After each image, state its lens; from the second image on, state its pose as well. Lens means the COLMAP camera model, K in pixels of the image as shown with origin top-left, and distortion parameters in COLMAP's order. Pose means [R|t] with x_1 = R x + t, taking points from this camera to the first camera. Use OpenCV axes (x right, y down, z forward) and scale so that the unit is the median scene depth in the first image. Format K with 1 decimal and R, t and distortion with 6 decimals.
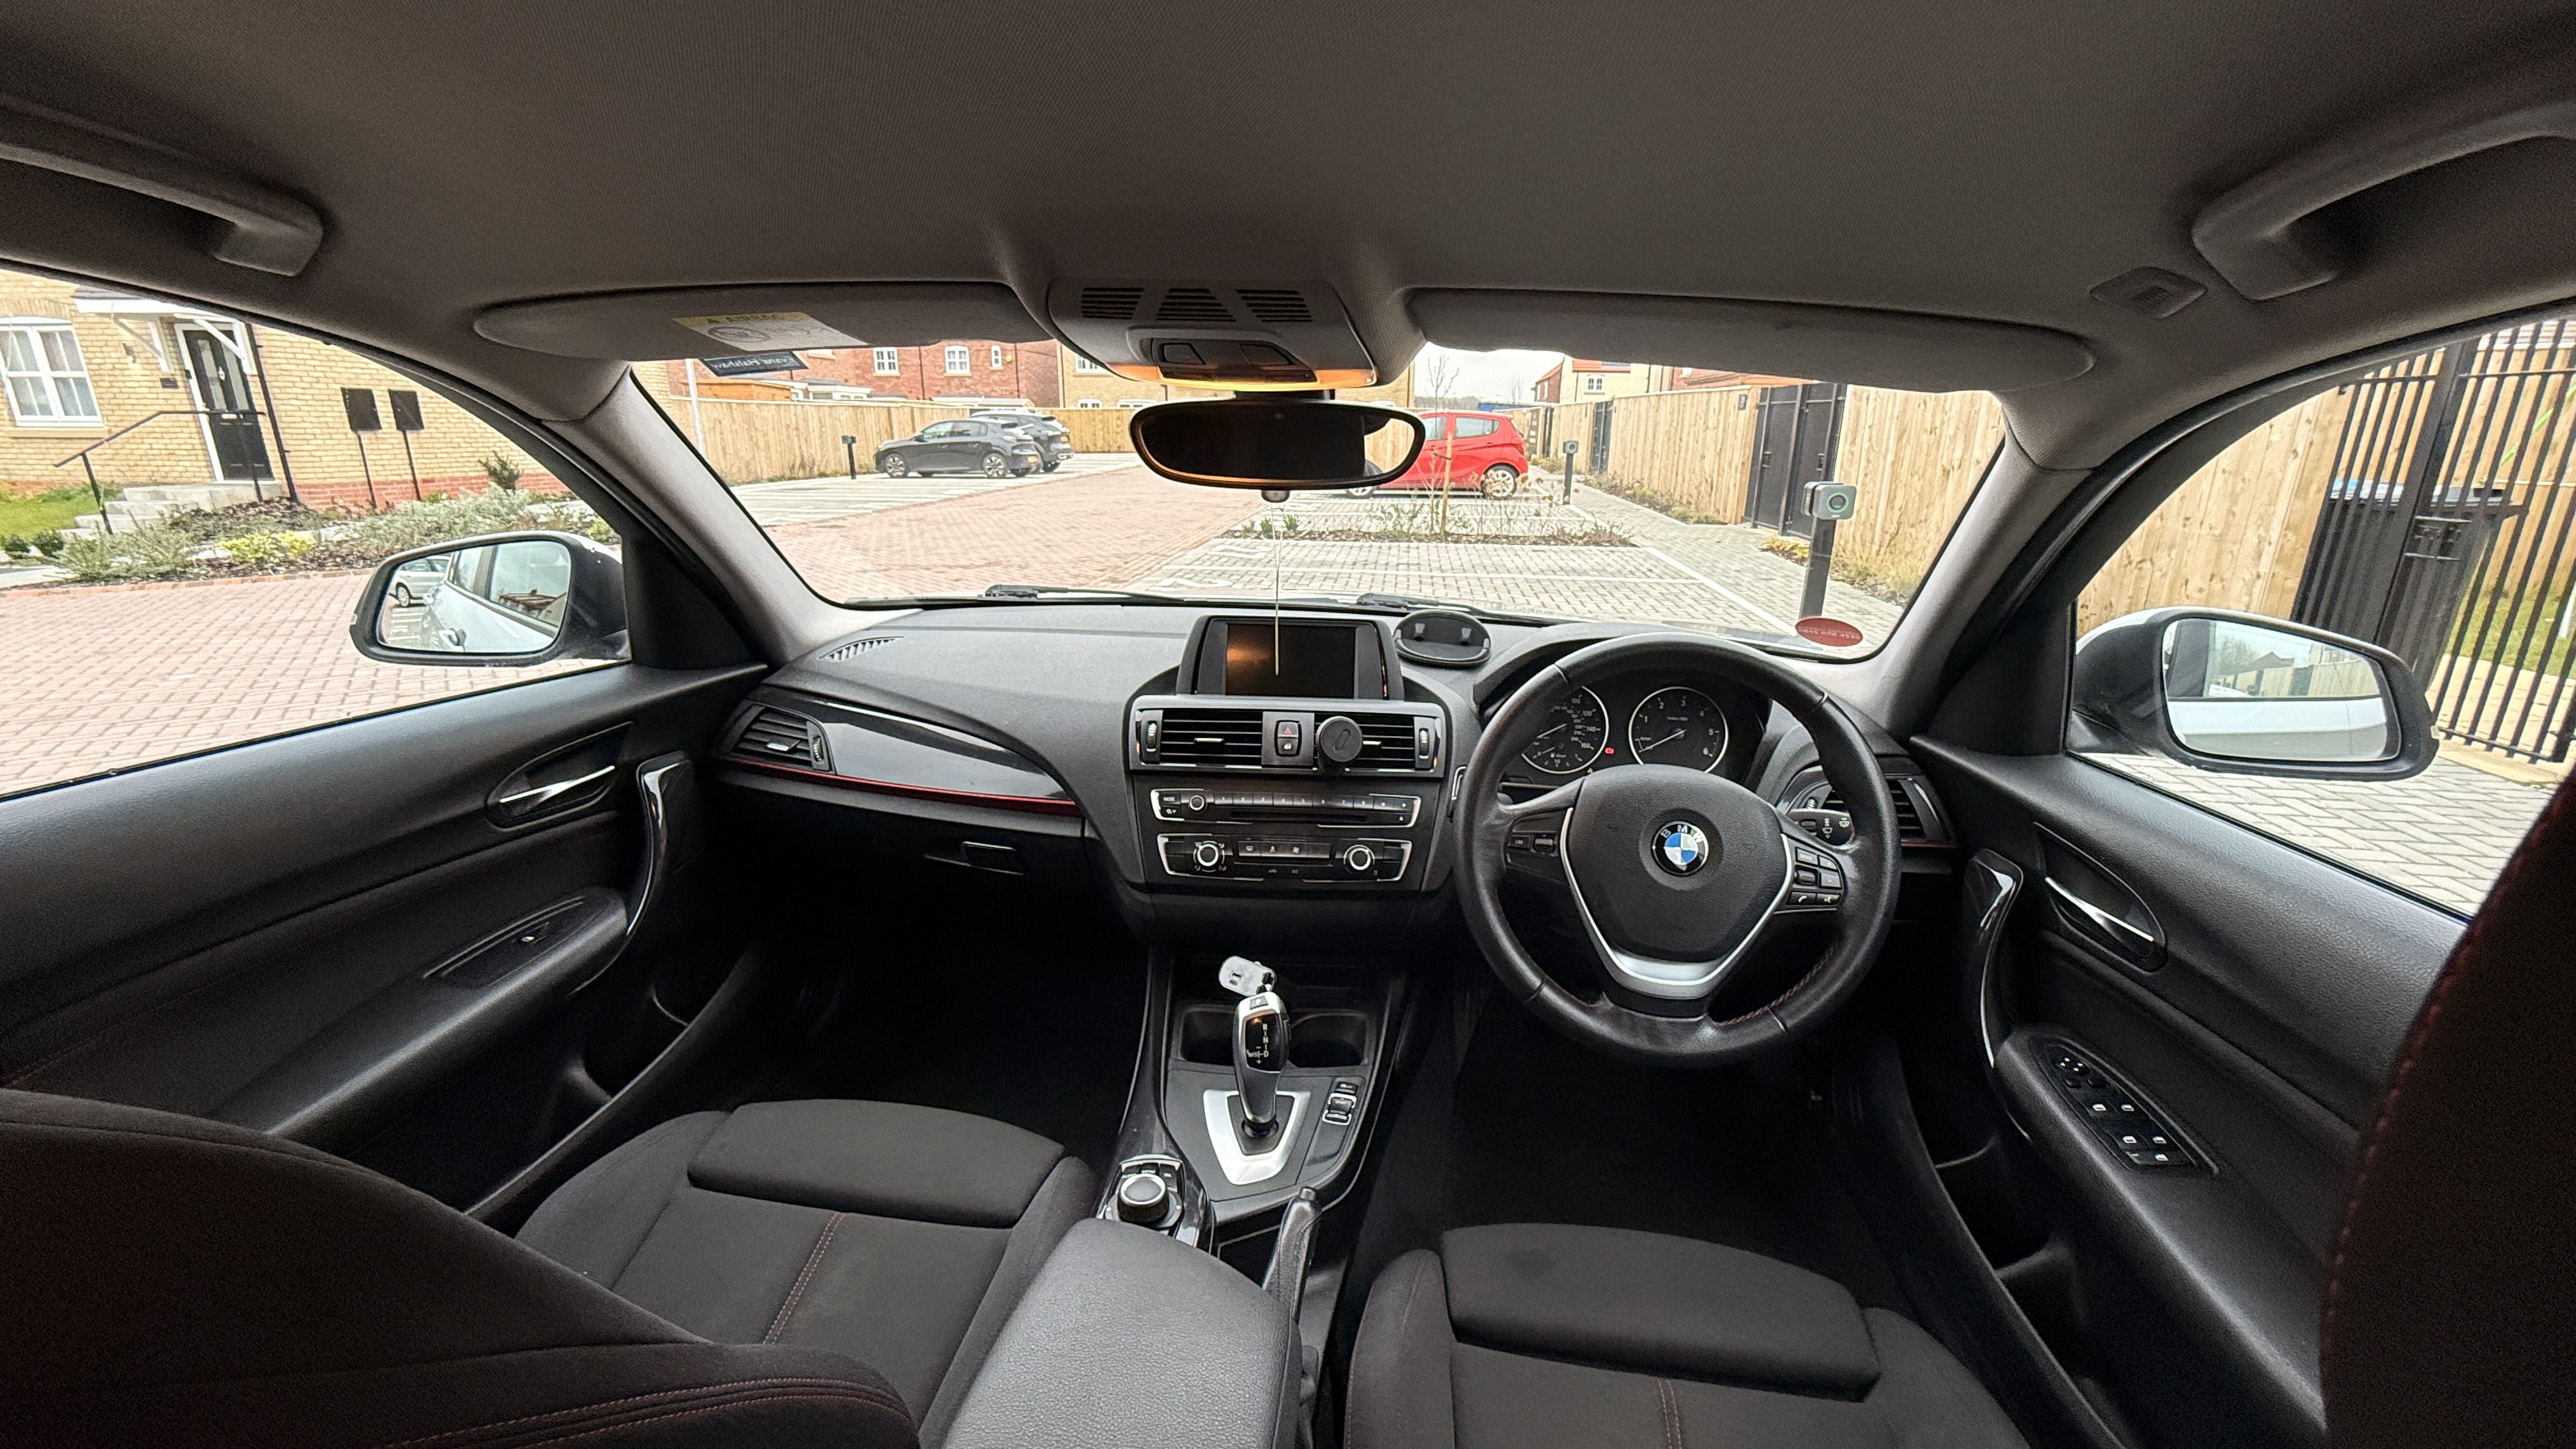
lens RADIAL K [[1024.5, 0, 1287.3], [0, 1024.5, 726.1], [0, 0, 1]] dist [0.000072, 0.001394]
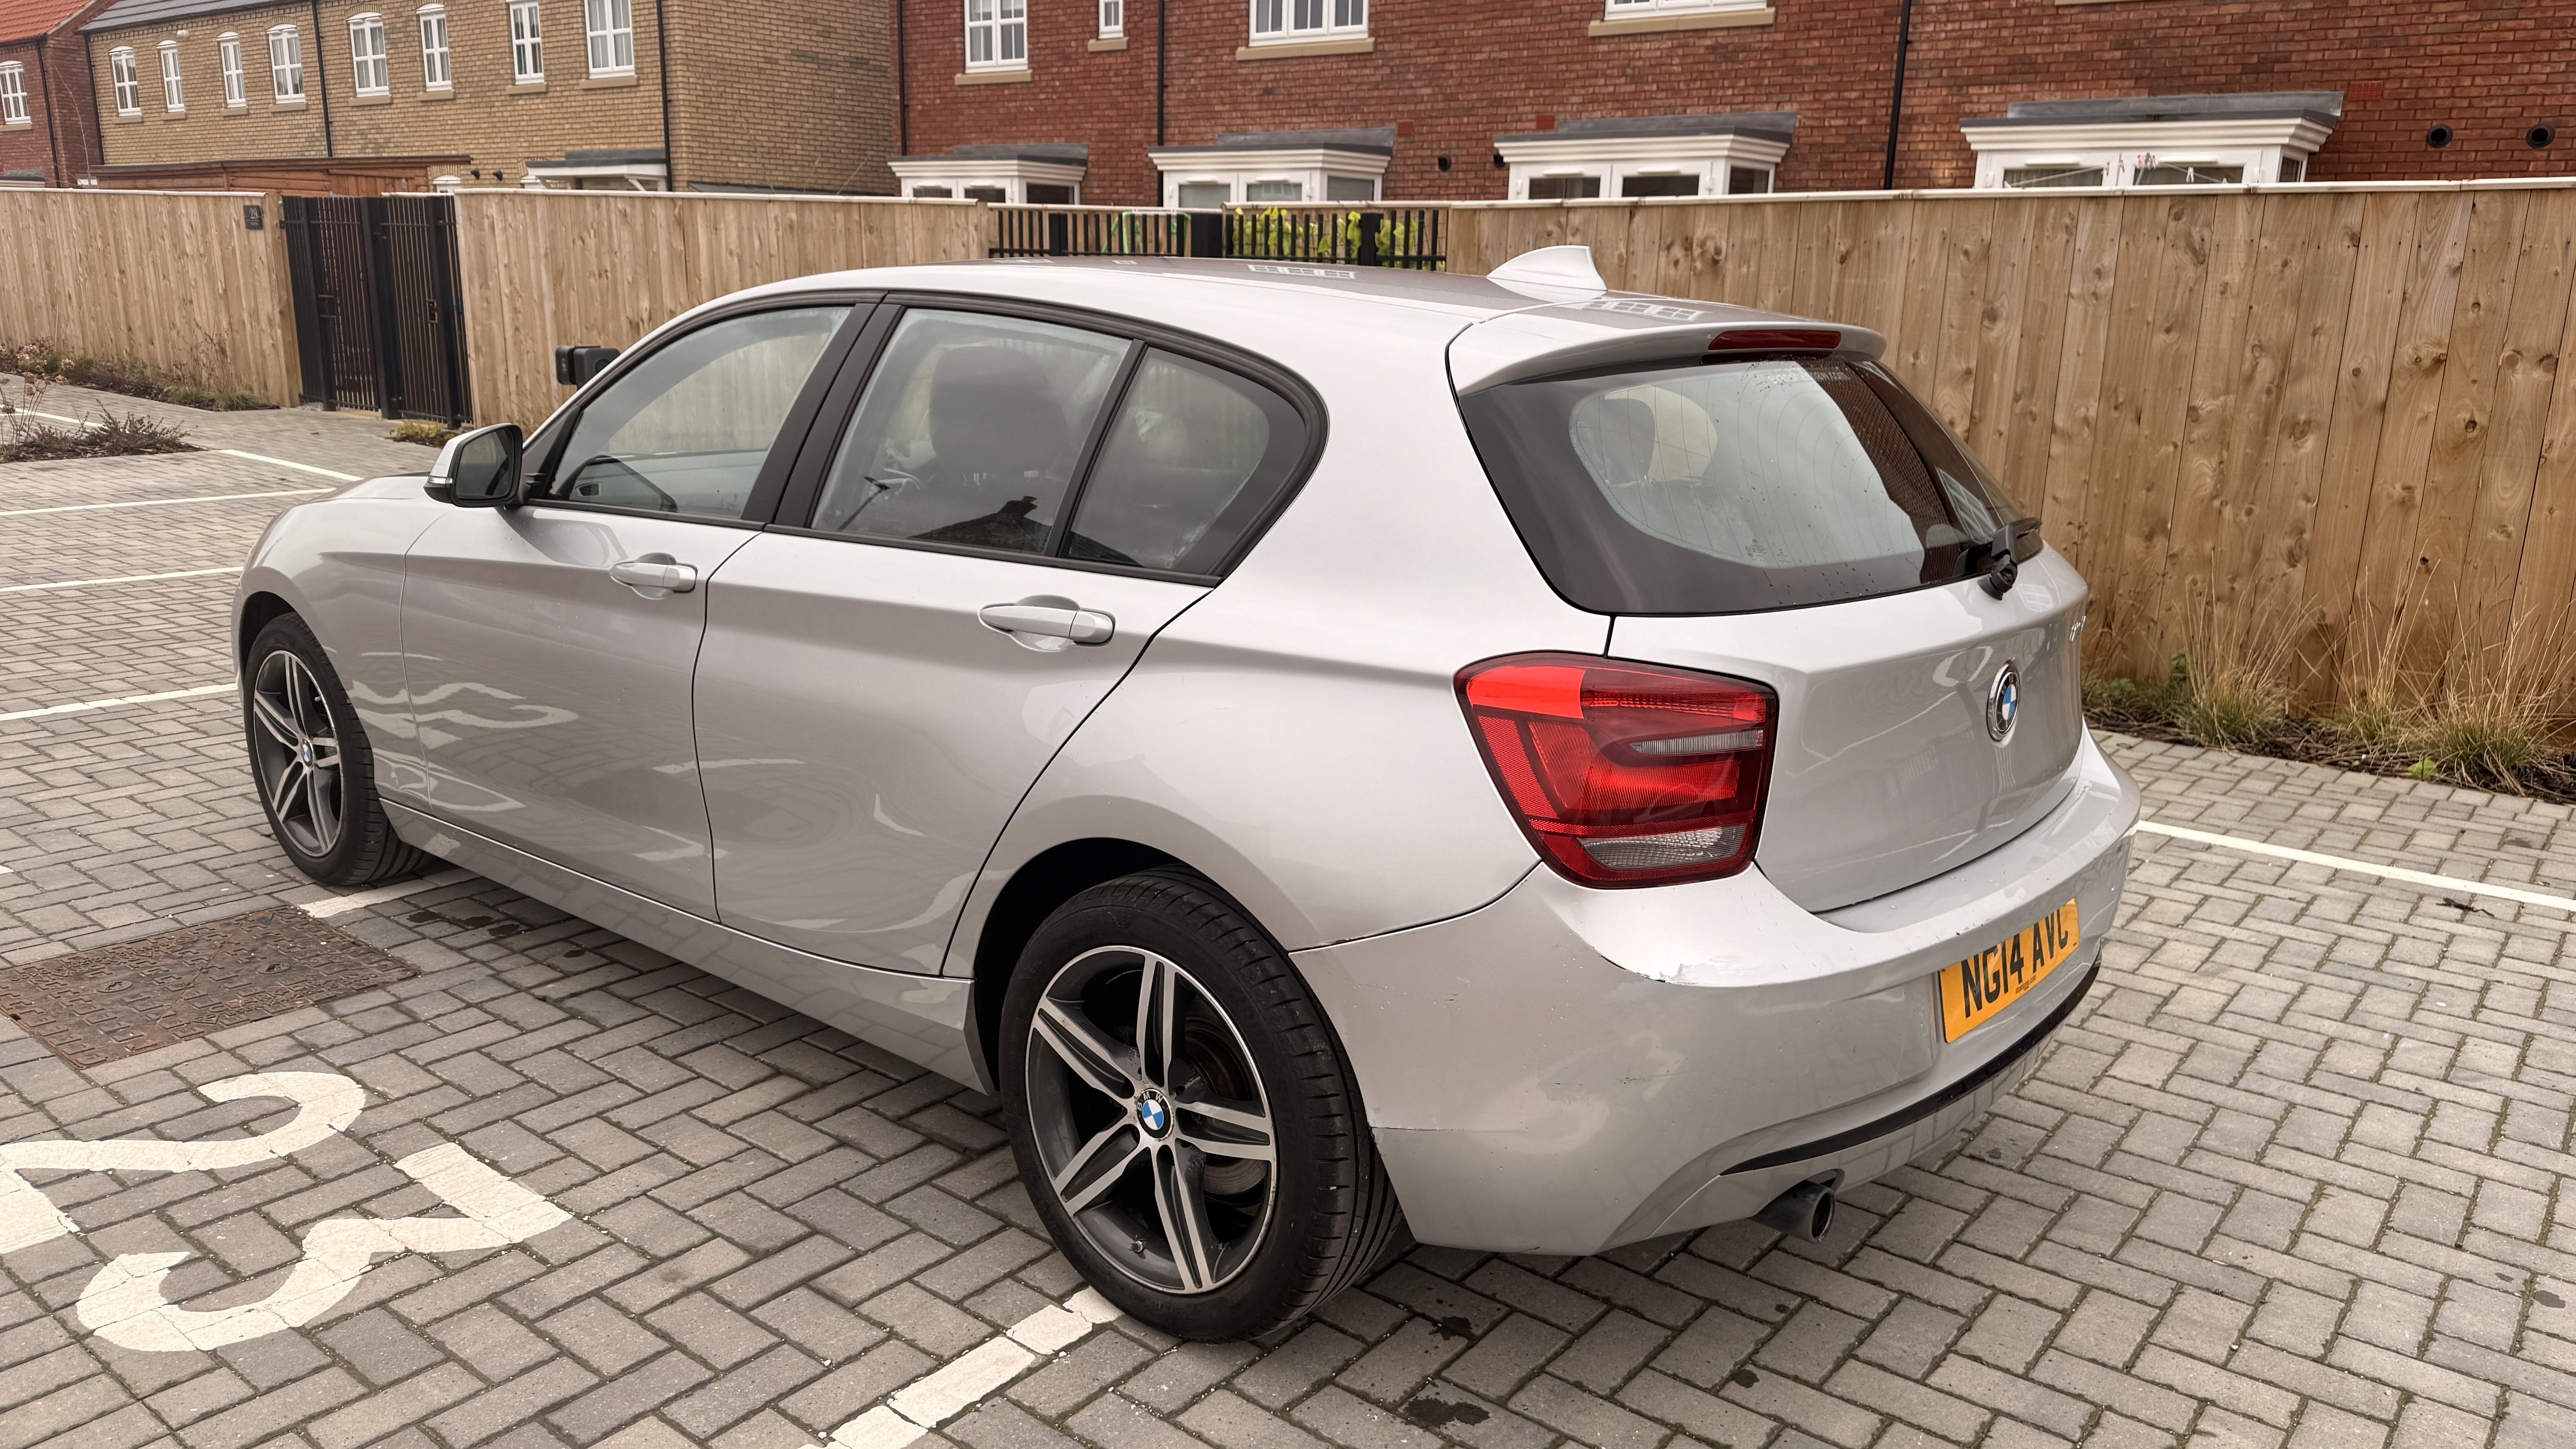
lens RADIAL K [[1811.5, 0, 1288.7], [0, 1811.5, 730.5], [0, 0, 1]] dist [0.045058, -0.053957]
pose [[0.536945, -0.204512, 0.818453, -0.844293], [0.217924, 0.970867, 0.099628, 0.088514], [-0.814984, 0.124866, 0.565871, -0.533851]]
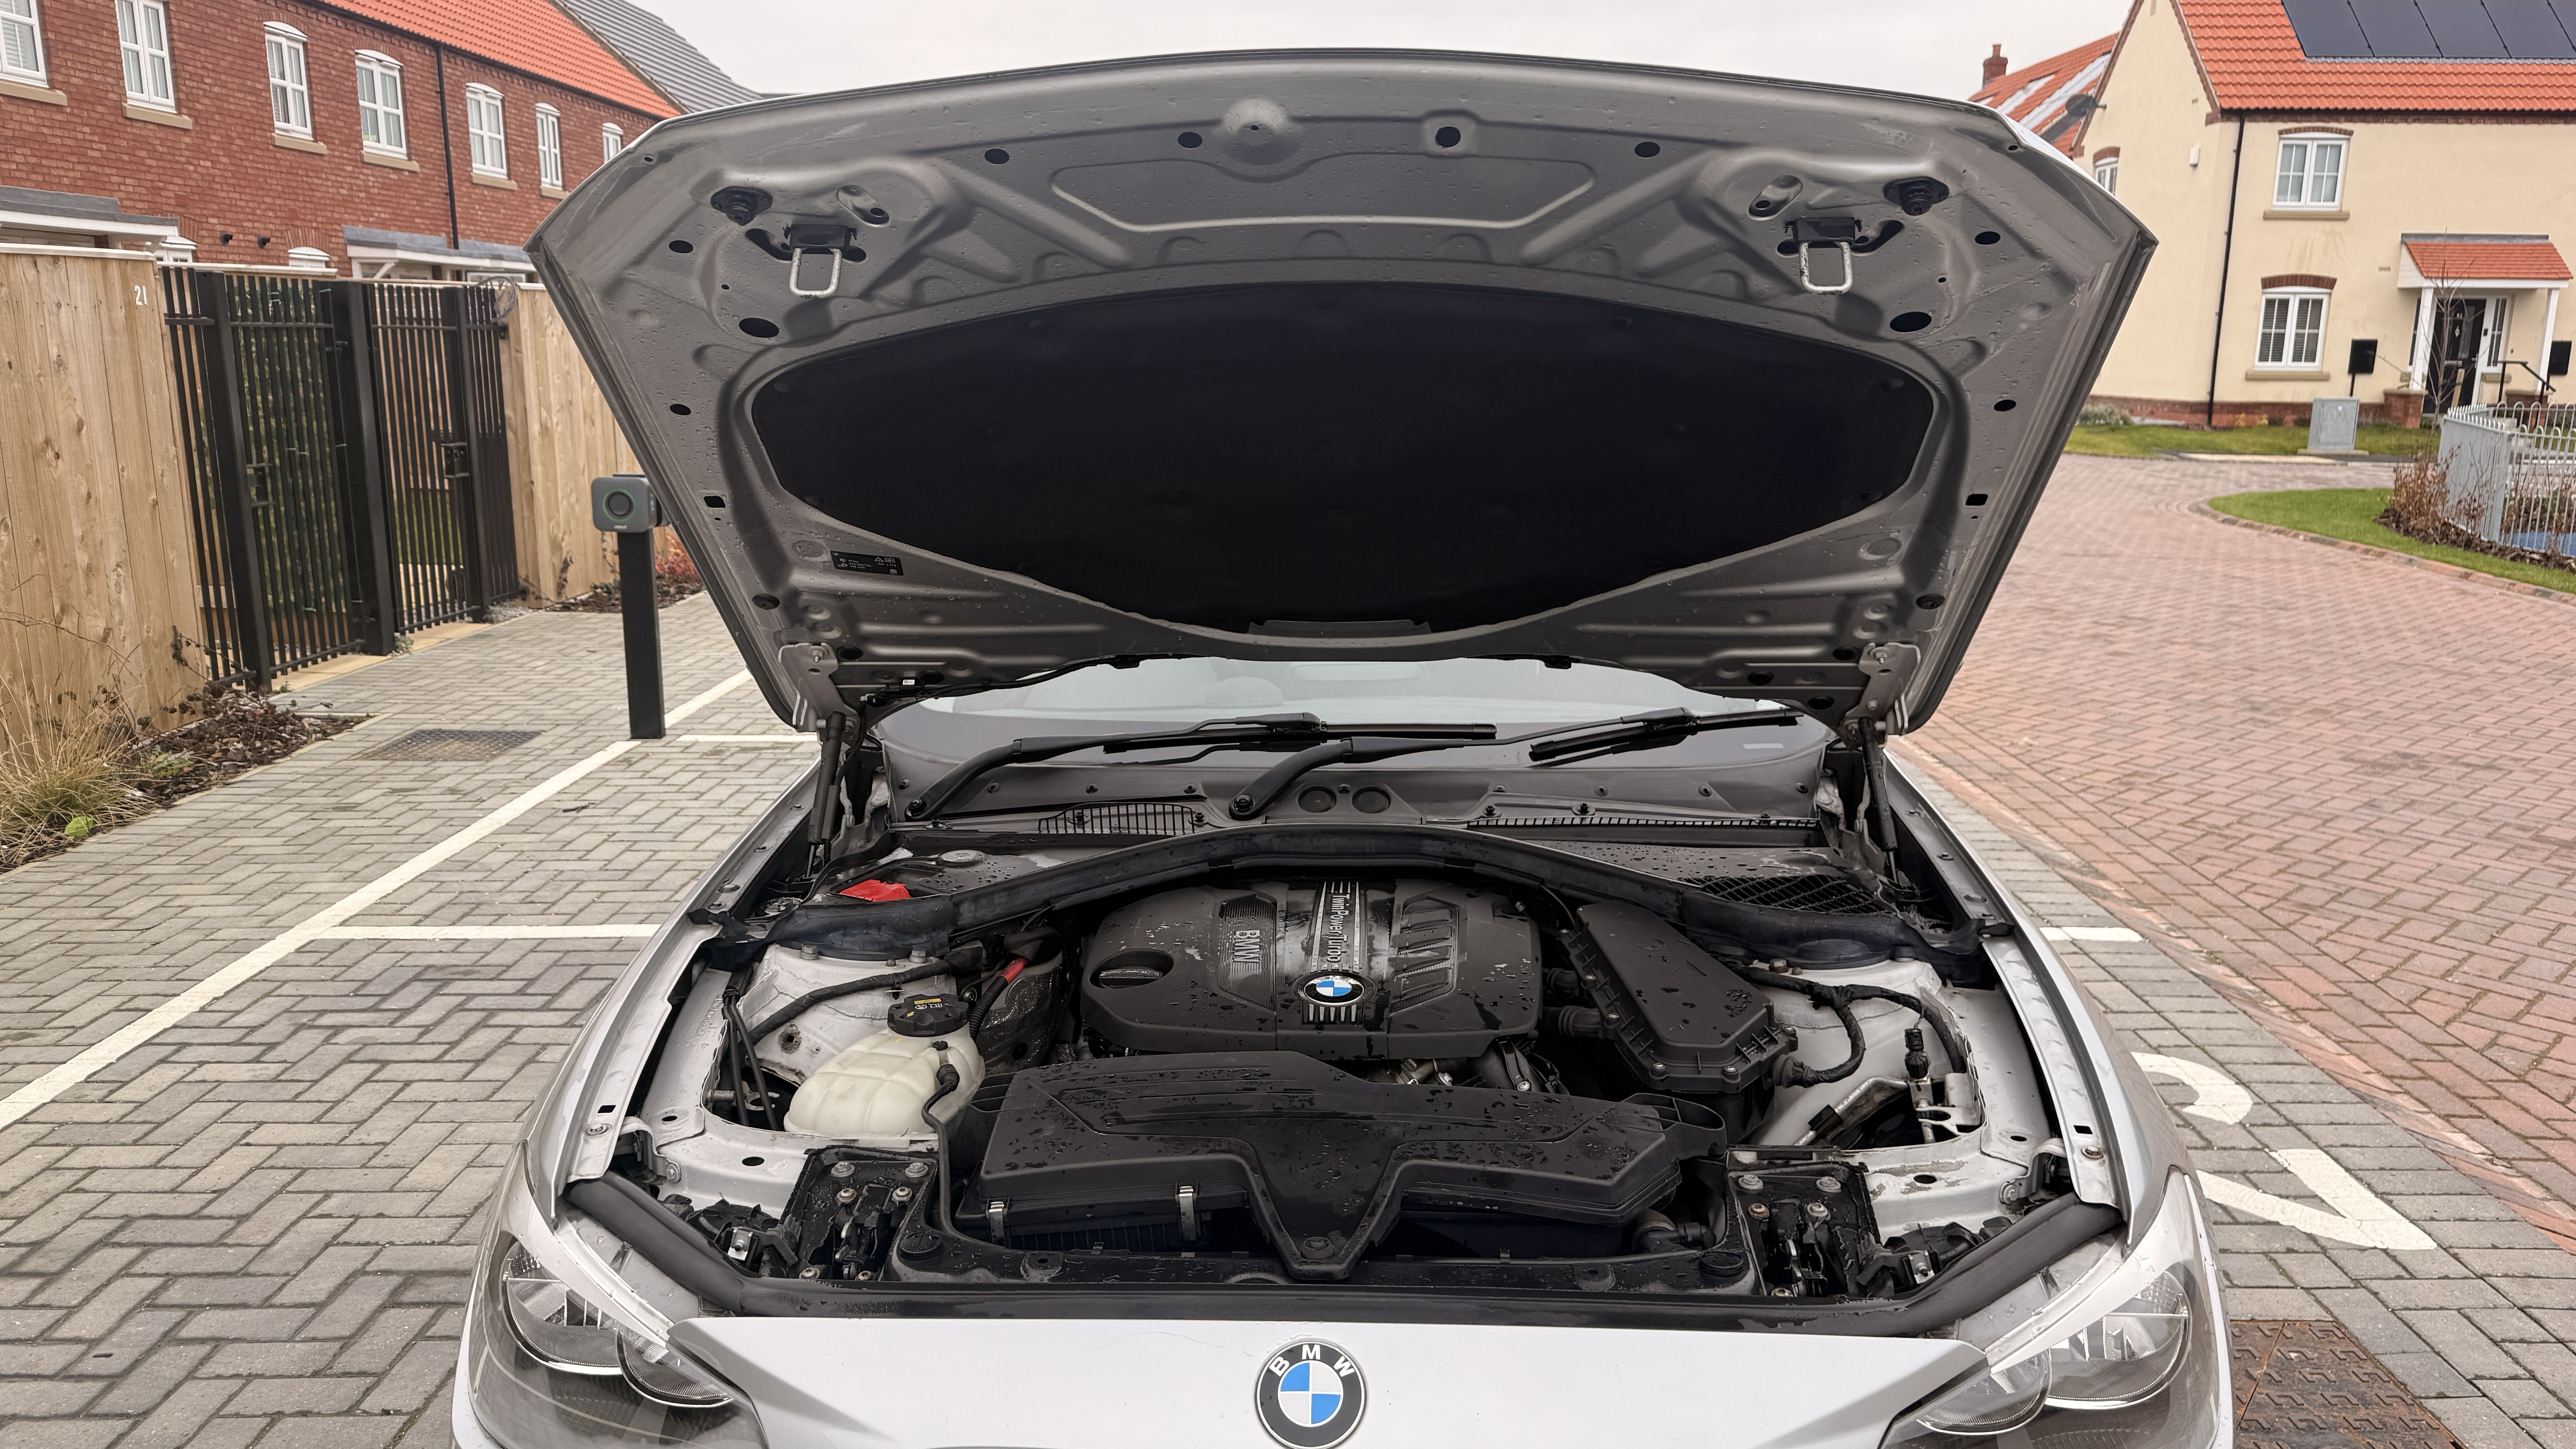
lens RADIAL K [[1811.5, 0, 1301.5], [0, 1811.5, 711.0], [0, 0, 1]] dist [0.045058, -0.053957]
pose [[-0.994976, 0.004129, -0.100026, 0.112047], [-0.042697, 0.886218, 0.461297, -0.401096], [0.090550, 0.463251, -0.881589, 1.095450]]
